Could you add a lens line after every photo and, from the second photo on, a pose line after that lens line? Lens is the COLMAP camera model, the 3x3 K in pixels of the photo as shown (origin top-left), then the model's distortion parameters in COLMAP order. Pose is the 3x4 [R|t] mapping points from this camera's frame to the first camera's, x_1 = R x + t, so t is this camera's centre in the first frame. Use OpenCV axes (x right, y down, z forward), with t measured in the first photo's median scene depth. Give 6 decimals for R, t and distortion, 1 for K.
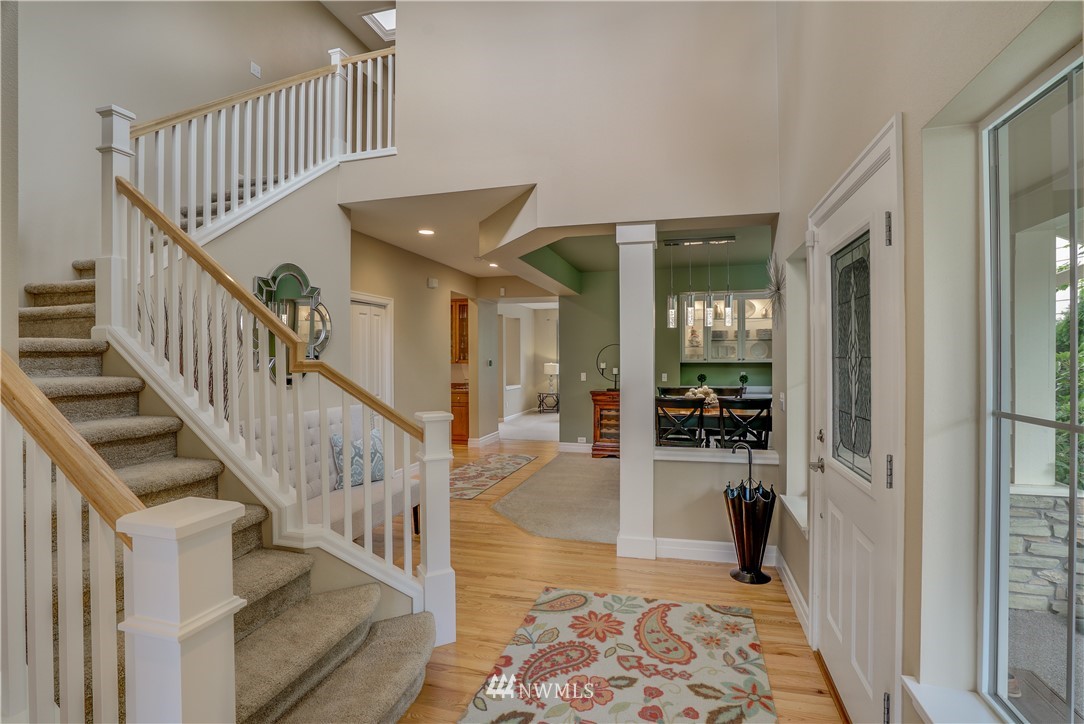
lens RADIAL K [[507.6, 0, 546.2], [0, 507.6, 356.1], [0, 0, 1]] dist [-0.042425, 0.012524]
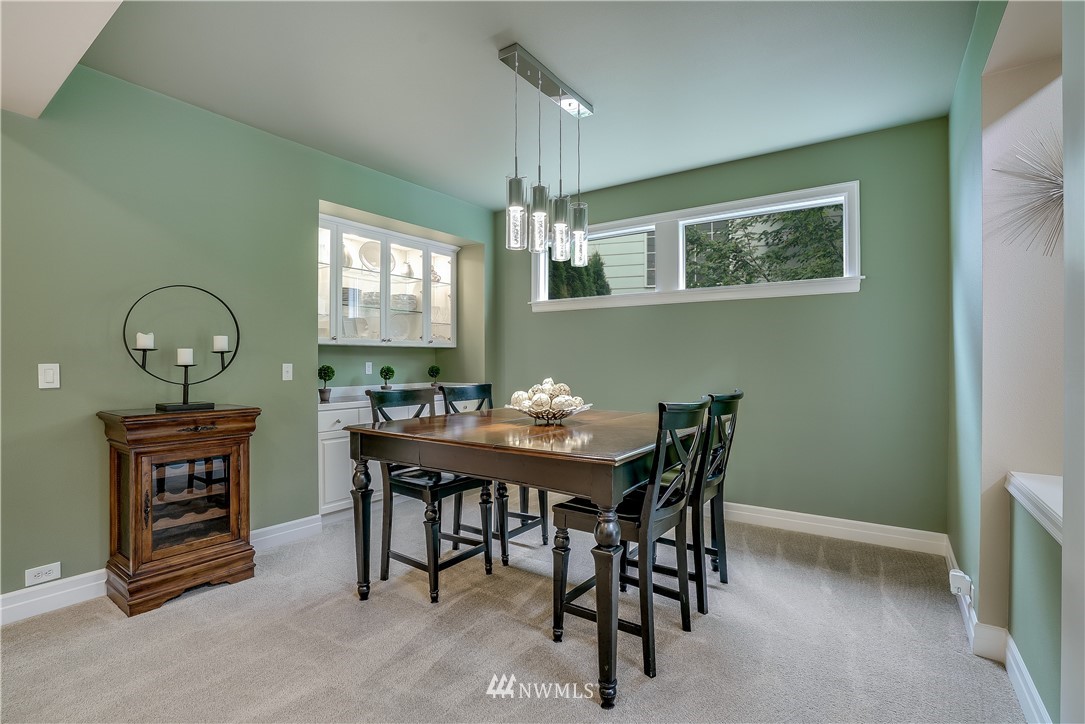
lens RADIAL K [[508.0, 0, 539.7], [0, 508.0, 361.3], [0, 0, 1]] dist [-0.042425, 0.012524]
pose [[0.338372, 0.004184, 0.941003, -0.311871], [-0.000862, 0.999991, -0.004136, 0.086917], [-0.941012, 0.000589, 0.338373, 1.593529]]
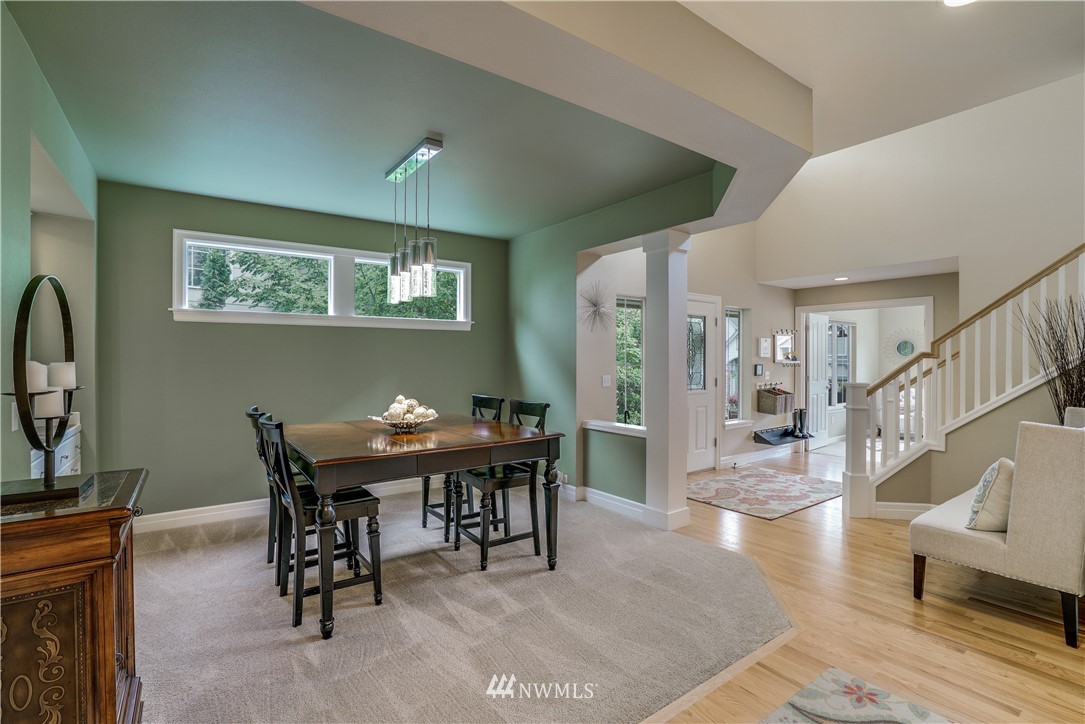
lens RADIAL K [[508.0, 0, 545.3], [0, 508.0, 364.6], [0, 0, 1]] dist [-0.042425, 0.012524]
pose [[-0.781131, -0.004091, 0.624354, -0.407819], [0.002432, 0.999951, 0.009596, 0.027962], [-0.624362, 0.009014, -0.781083, 2.672955]]
